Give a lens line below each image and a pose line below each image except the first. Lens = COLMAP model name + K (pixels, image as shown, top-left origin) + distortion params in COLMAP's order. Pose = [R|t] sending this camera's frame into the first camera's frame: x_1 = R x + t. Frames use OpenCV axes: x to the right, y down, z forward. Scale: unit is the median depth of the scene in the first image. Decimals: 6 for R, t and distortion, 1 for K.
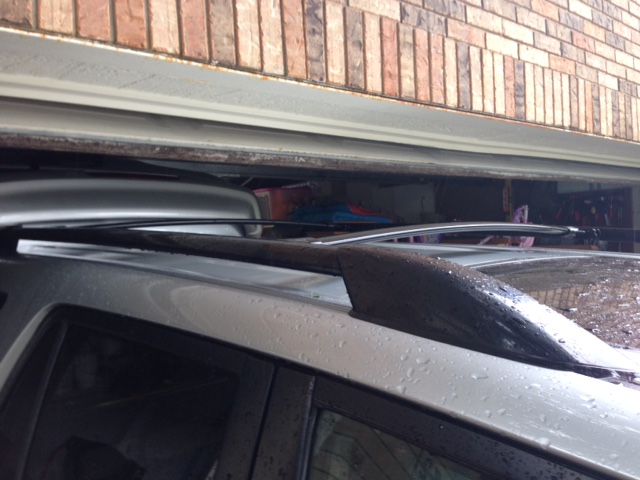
lens RADIAL K [[595.2, 0, 320.0], [0, 595.2, 240.0], [0, 0, 1]] dist [0.113795, -0.233231]
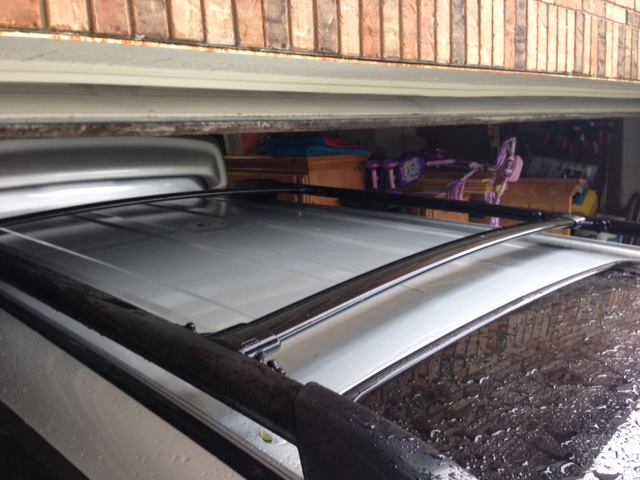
lens RADIAL K [[595.2, 0, 320.0], [0, 595.2, 240.0], [0, 0, 1]] dist [0.113795, -0.233231]
pose [[0.999349, -0.008468, 0.035078, 0.017154], [0.002778, 0.987246, 0.159178, -0.119273], [-0.035978, -0.158977, 0.986627, 0.146333]]
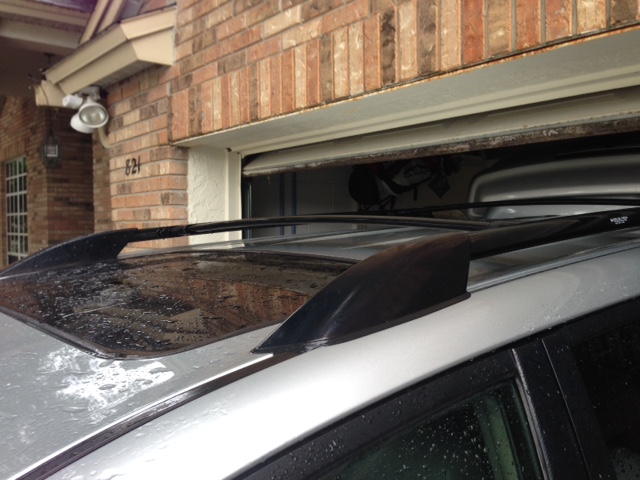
lens RADIAL K [[585.7, 0, 320.0], [0, 585.7, 240.0], [0, 0, 1]] dist [0.138494, -0.240451]
pose [[-0.050304, 0.066102, -0.996544, 0.965049], [-0.003327, 0.997791, 0.066352, -0.036982], [0.998728, 0.006653, -0.049973, 0.779360]]
